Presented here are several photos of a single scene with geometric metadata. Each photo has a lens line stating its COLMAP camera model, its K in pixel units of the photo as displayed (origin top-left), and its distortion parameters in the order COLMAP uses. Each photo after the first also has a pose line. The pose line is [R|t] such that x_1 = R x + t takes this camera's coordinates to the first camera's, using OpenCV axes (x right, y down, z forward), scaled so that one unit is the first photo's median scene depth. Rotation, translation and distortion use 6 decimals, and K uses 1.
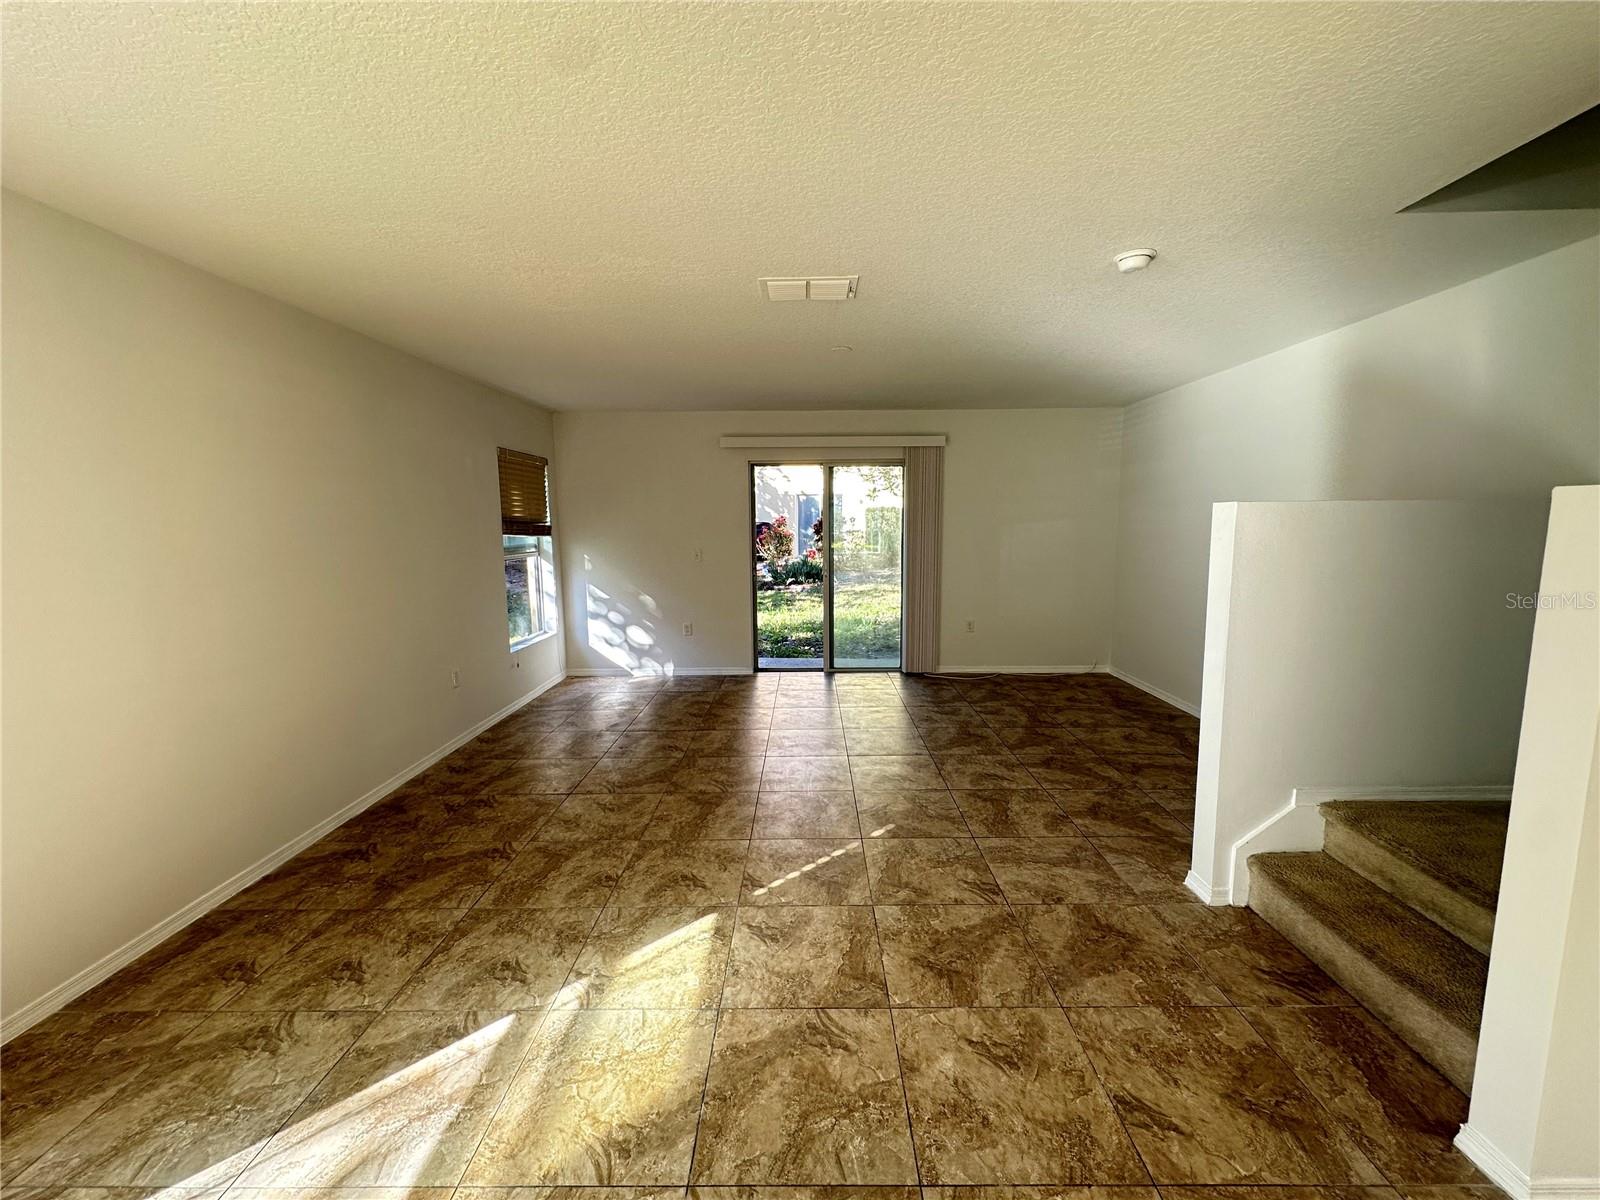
lens RADIAL K [[634.6, 0, 800.0], [0, 634.6, 600.0], [0, 0, 1]] dist [-0.002720, 0.000604]
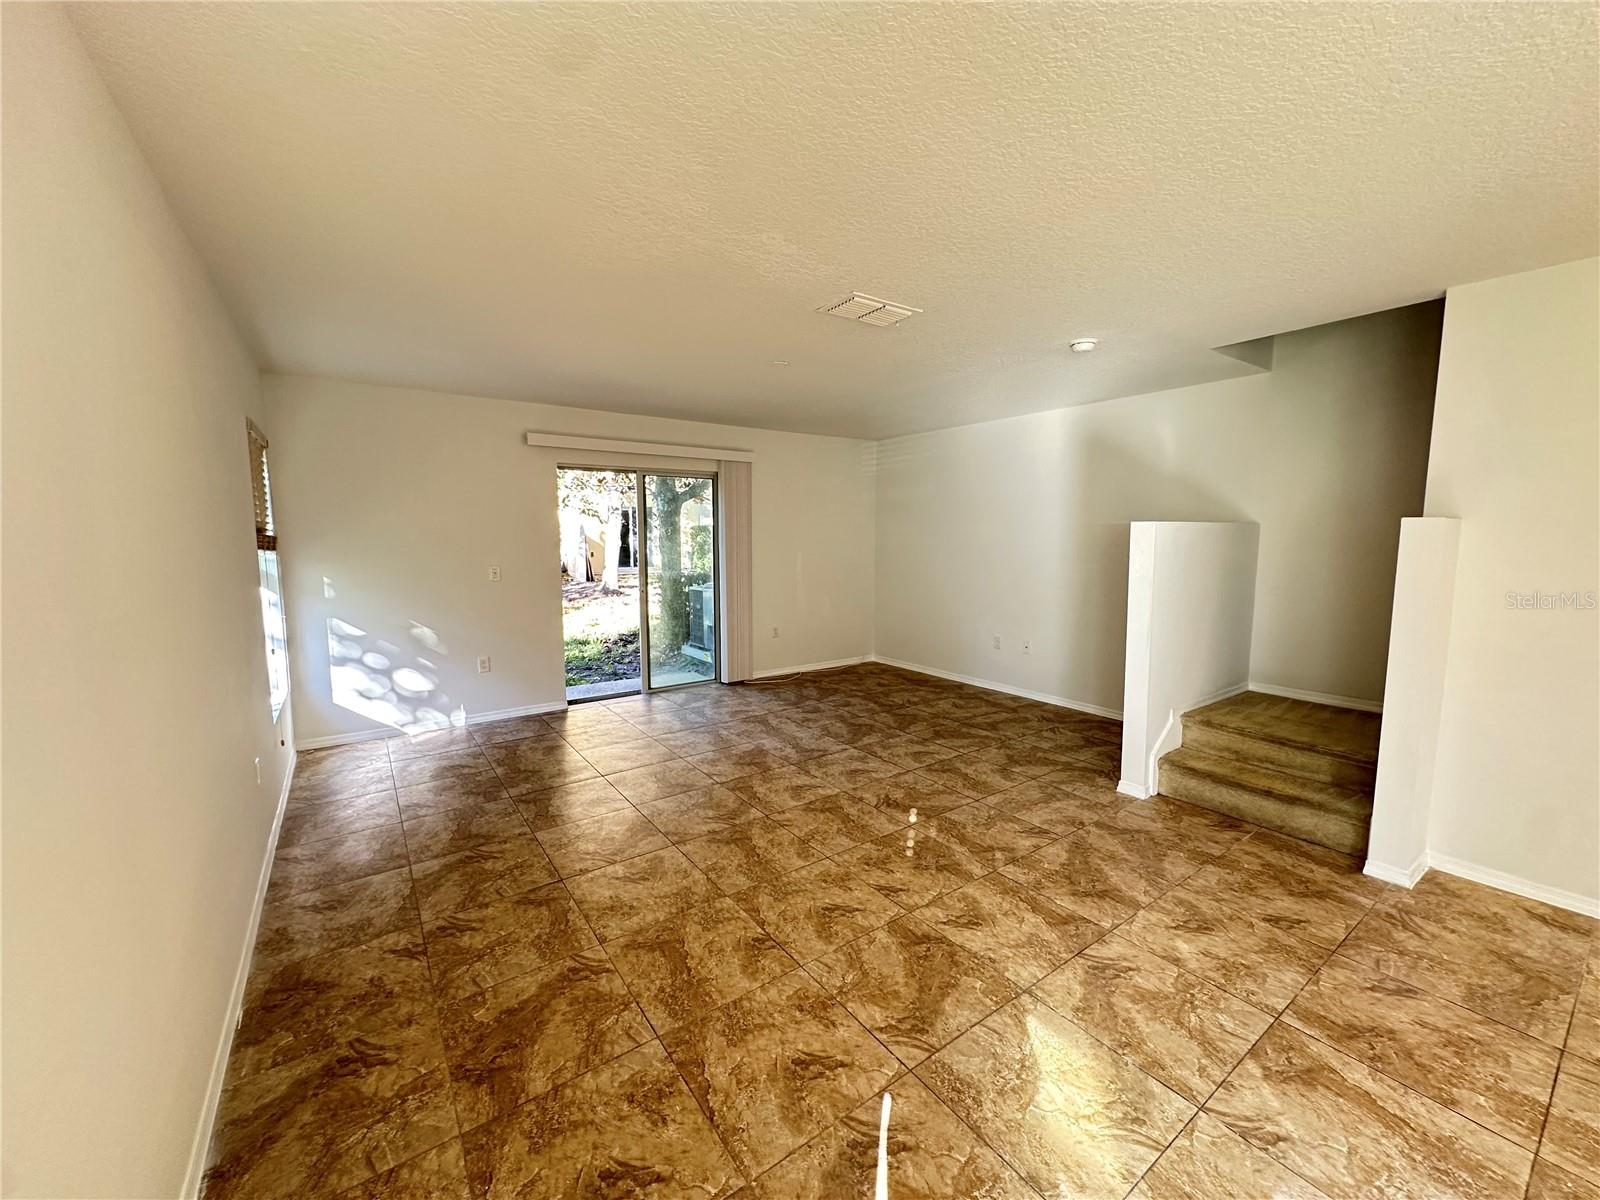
lens RADIAL K [[634.6, 0, 800.0], [0, 634.6, 600.0], [0, 0, 1]] dist [-0.002720, 0.000604]
pose [[0.807975, -0.054467, 0.586694, -0.616897], [0.066680, 0.997774, 0.000800, -0.019716], [-0.585432, 0.038474, 0.809808, 0.204666]]
